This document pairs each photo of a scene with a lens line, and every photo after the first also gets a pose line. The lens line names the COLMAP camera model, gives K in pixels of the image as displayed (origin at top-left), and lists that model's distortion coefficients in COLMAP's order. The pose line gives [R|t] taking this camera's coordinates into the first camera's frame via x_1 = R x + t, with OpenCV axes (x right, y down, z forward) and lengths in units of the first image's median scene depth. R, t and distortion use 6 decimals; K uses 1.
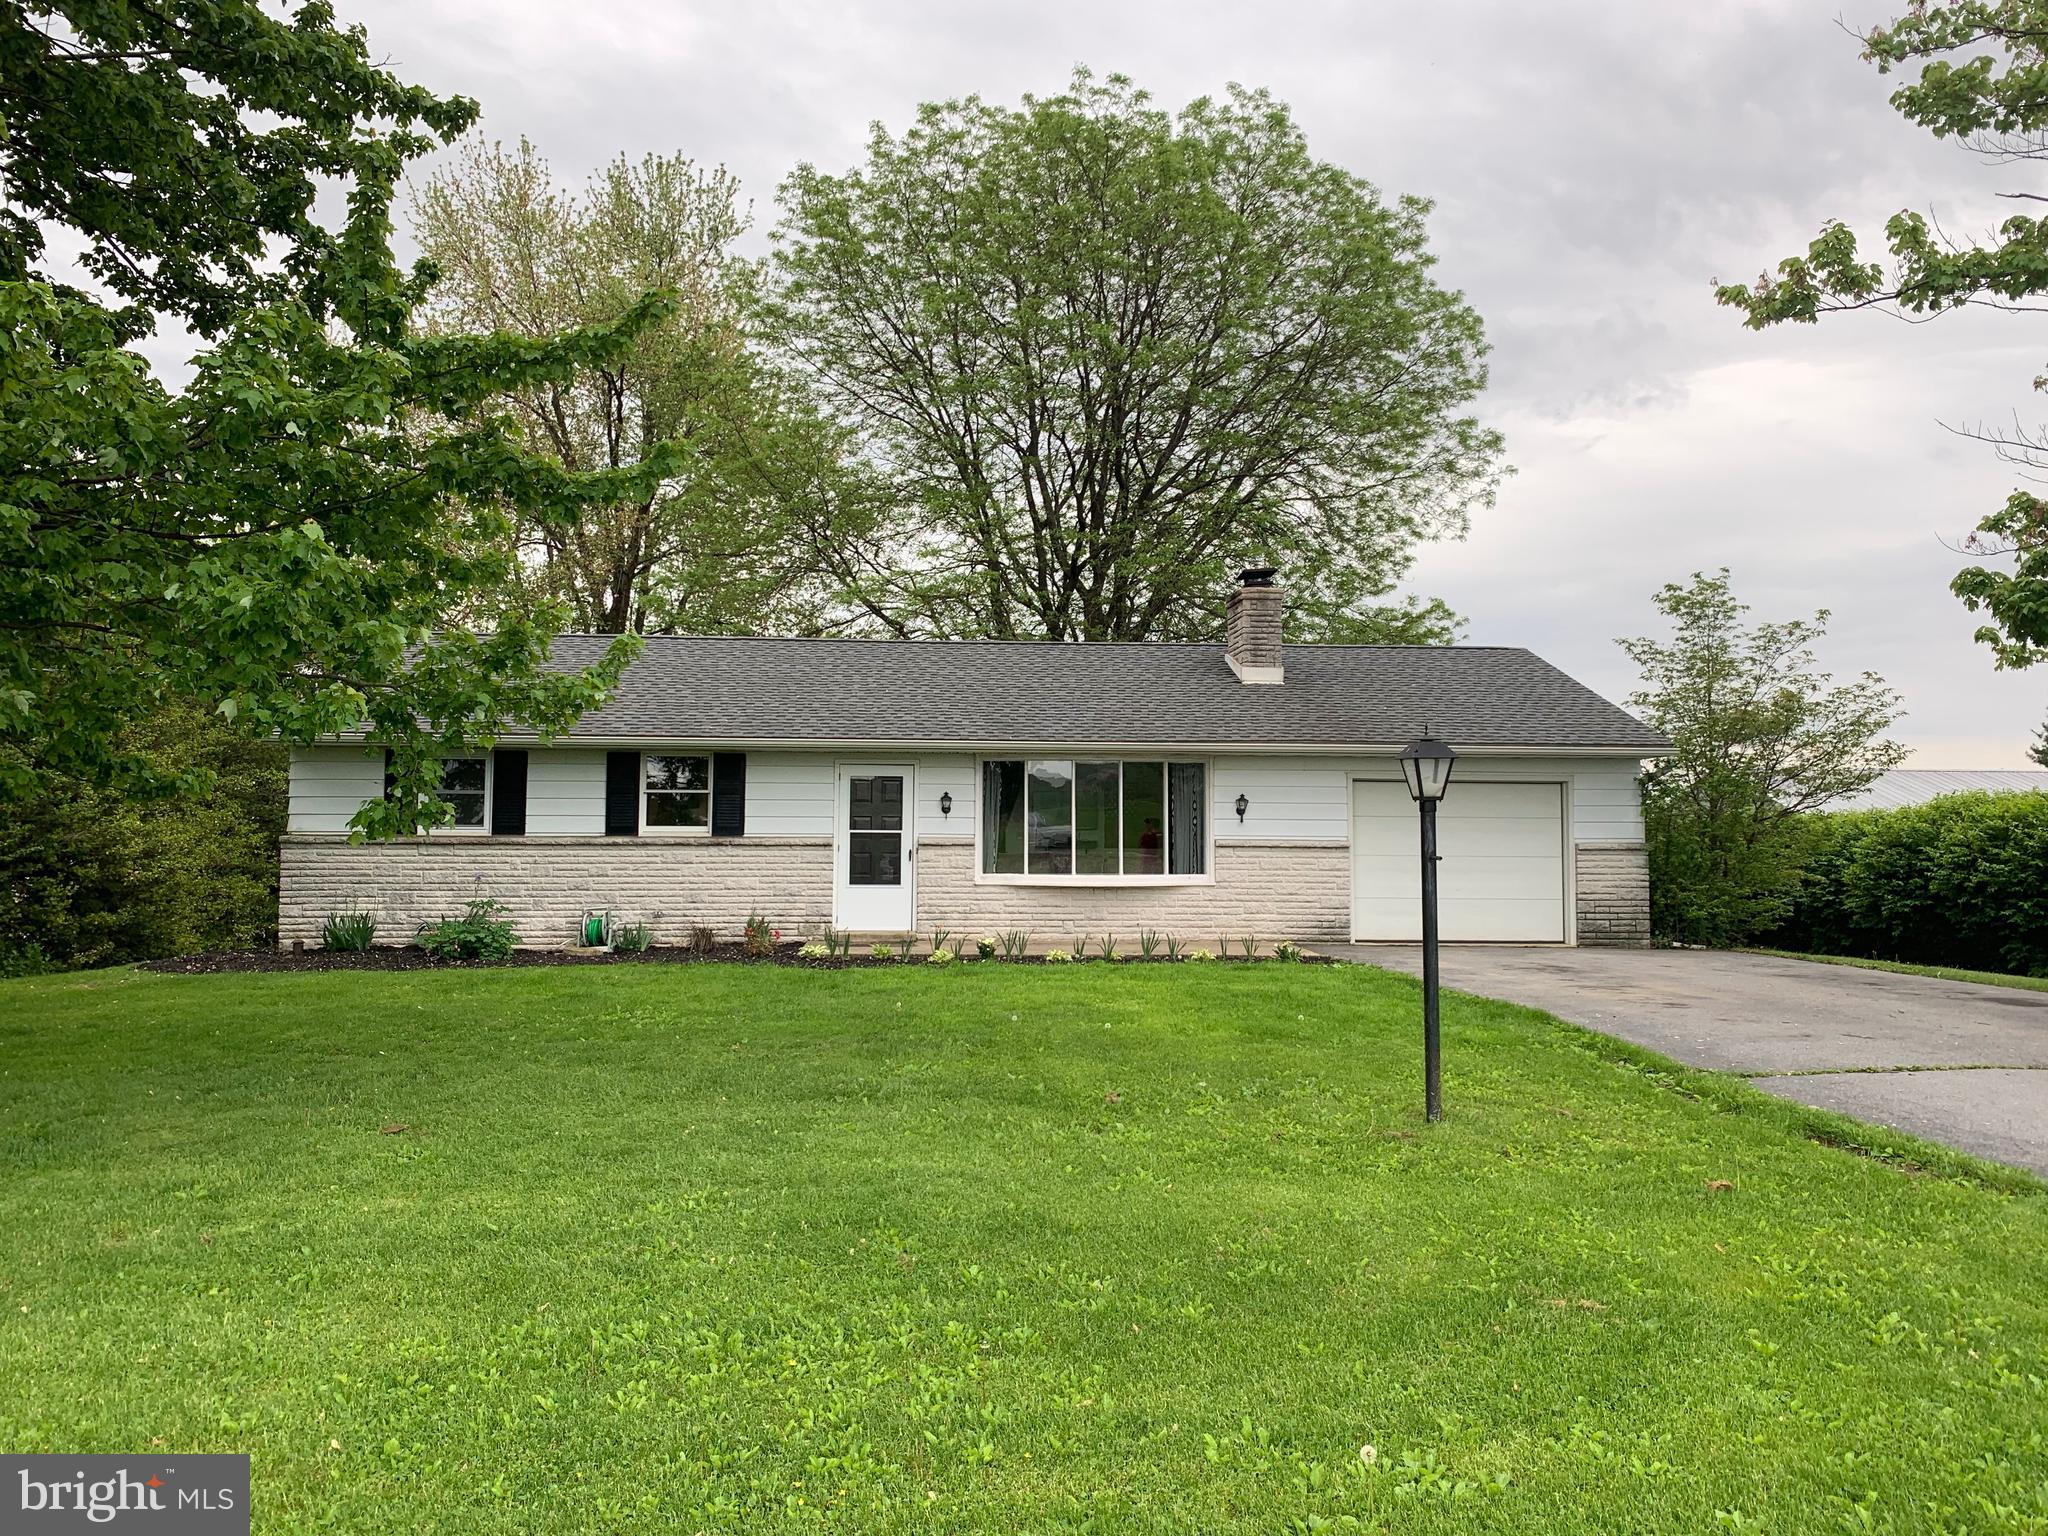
lens RADIAL K [[1569.8, 0, 1022.8], [0, 1569.8, 769.4], [0, 0, 1]] dist [0.016061, -0.016235]
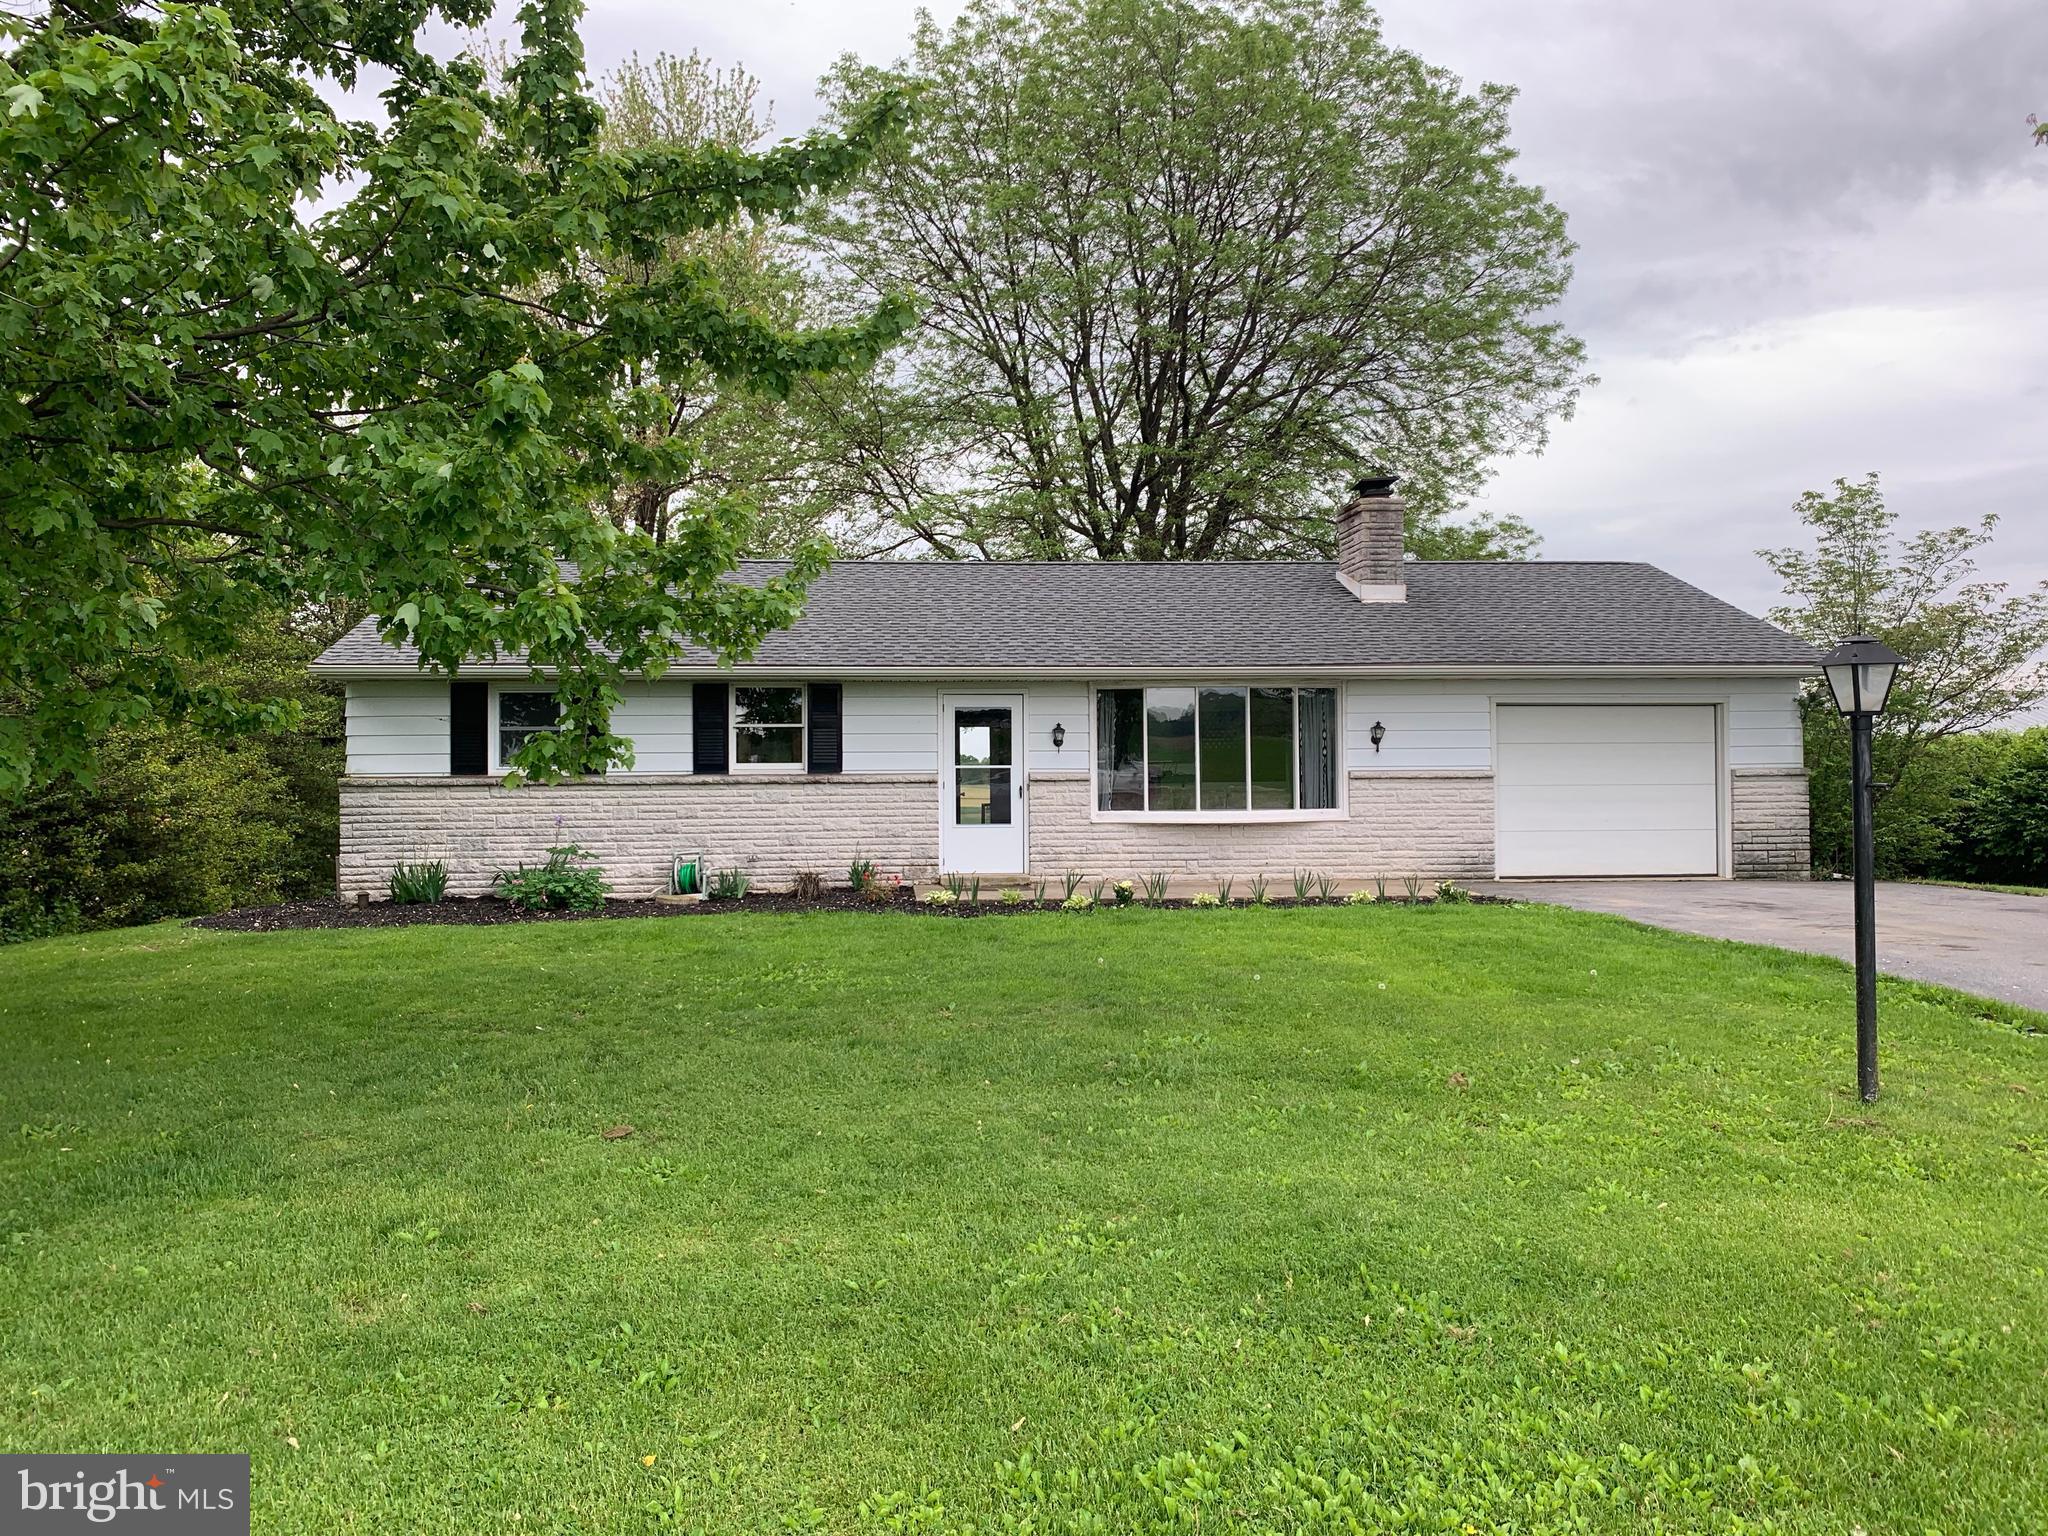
lens RADIAL K [[1569.8, 0, 1024.6], [0, 1569.8, 766.3], [0, 0, 1]] dist [0.016061, -0.016235]
pose [[0.999843, -0.012284, 0.012785, -0.077755], [0.011780, 0.999177, 0.038818, 0.004013], [-0.013251, -0.038661, 0.999165, 0.075453]]
